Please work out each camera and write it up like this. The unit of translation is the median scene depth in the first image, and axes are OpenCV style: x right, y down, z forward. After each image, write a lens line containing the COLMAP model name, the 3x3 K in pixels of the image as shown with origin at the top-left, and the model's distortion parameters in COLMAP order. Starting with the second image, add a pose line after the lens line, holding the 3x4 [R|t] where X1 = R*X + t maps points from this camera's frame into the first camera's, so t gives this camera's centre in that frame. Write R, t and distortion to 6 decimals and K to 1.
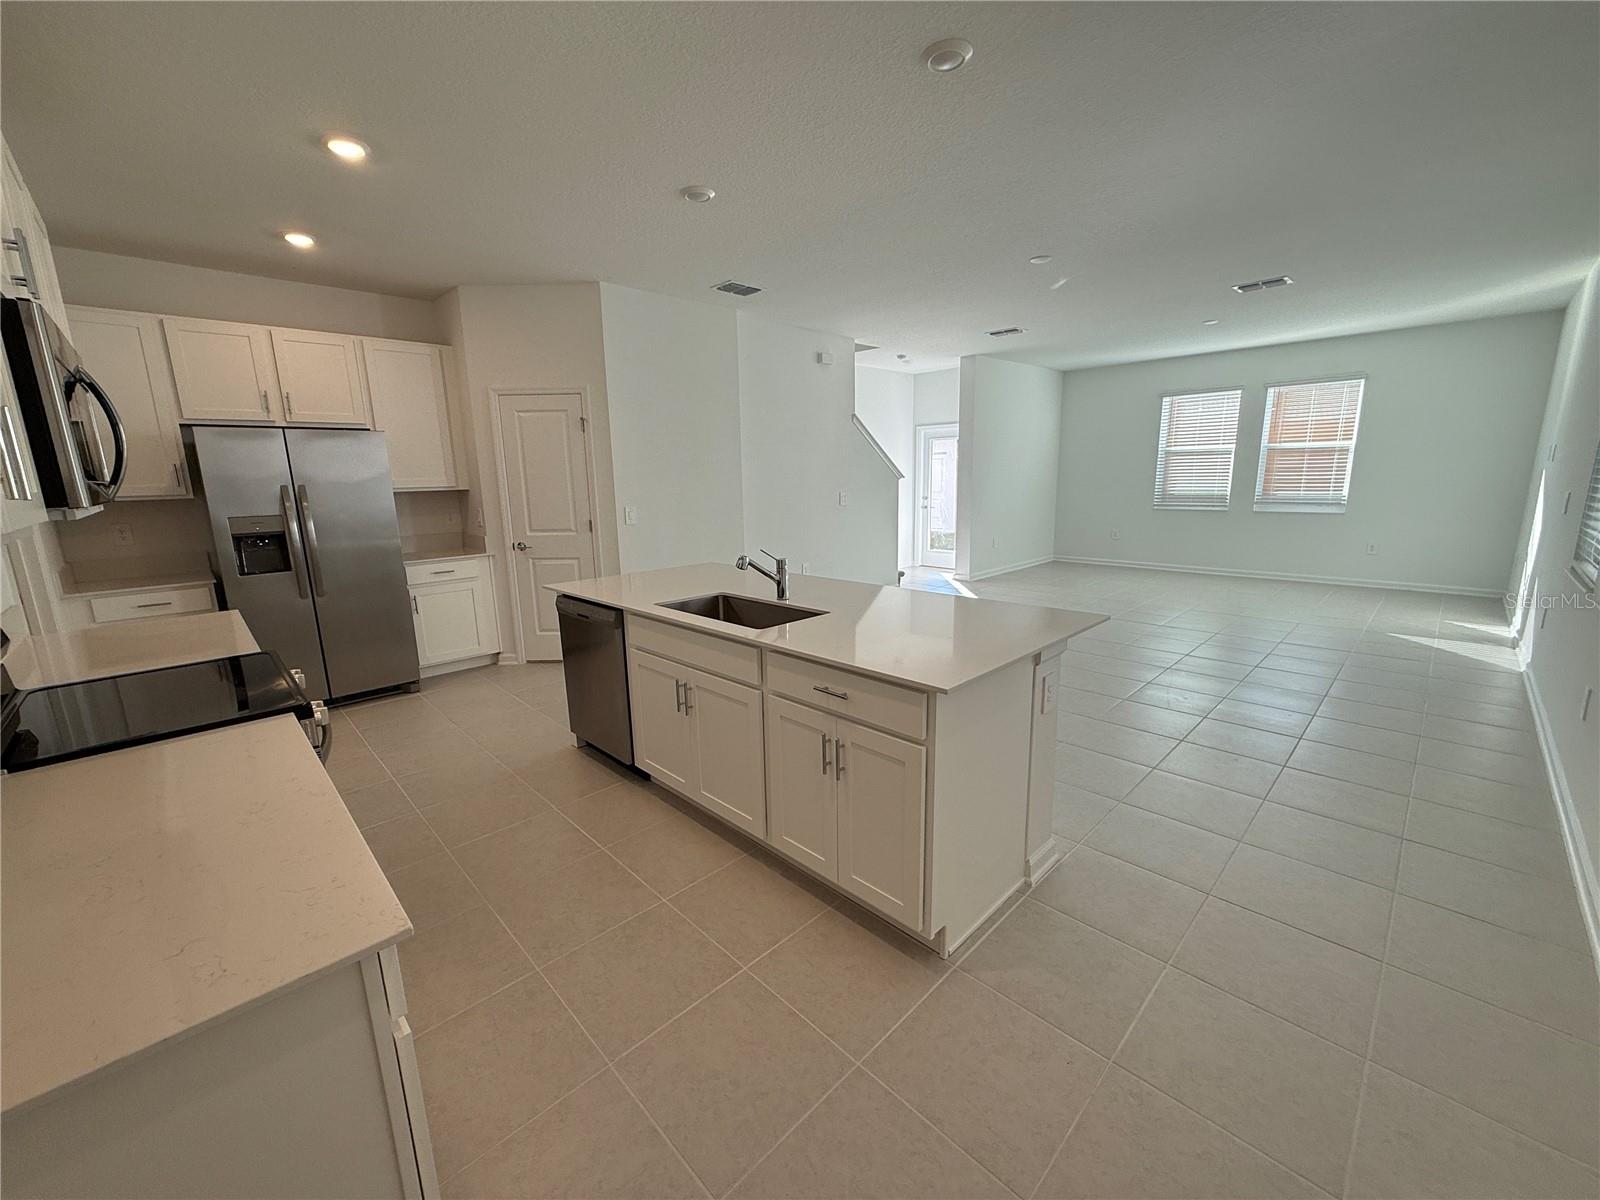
lens RADIAL K [[631.7, 0, 800.0], [0, 631.7, 600.0], [0, 0, 1]] dist [0.000187, 0.000101]
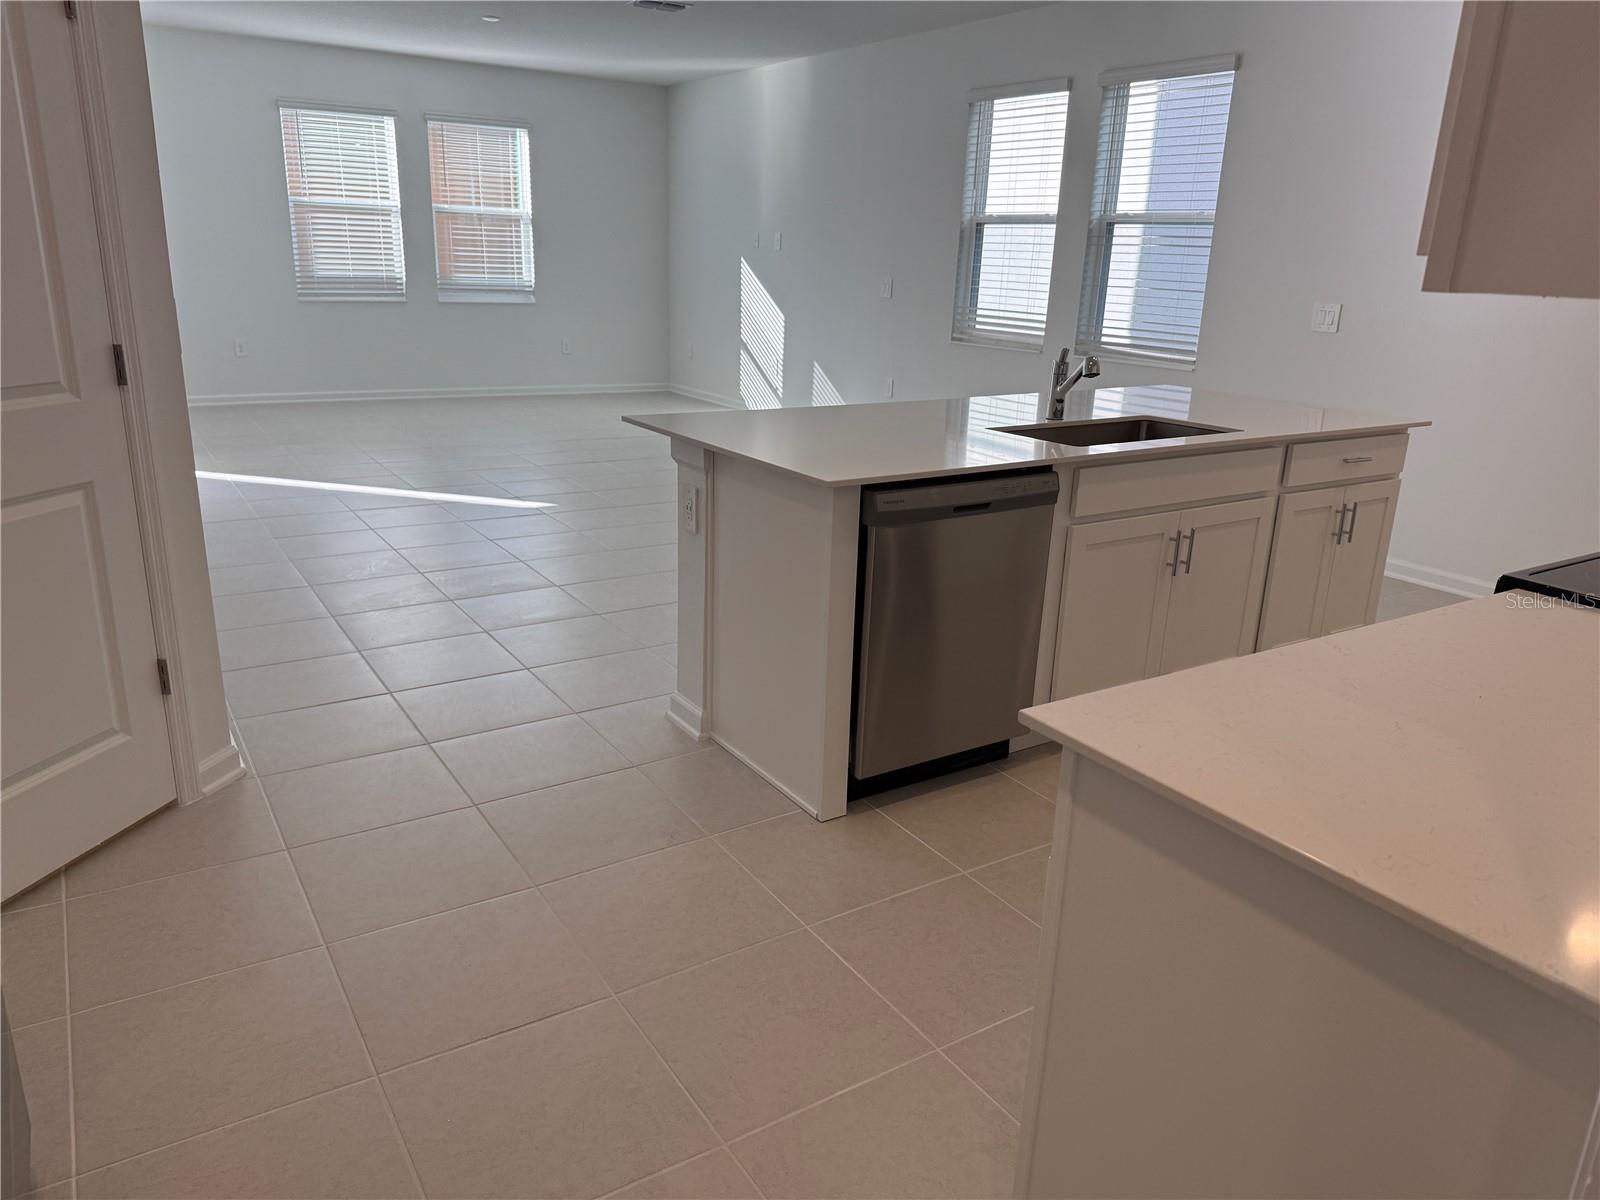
lens RADIAL K [[1131.4, 0, 800.0], [0, 1131.4, 600.0], [0, 0, 1]] dist [-0.001277, 0.004525]
pose [[0.198592, -0.259485, 0.945108, -0.514787], [0.154972, 0.960497, 0.231147, -0.055476], [-0.967753, 0.100561, 0.230960, 0.384025]]
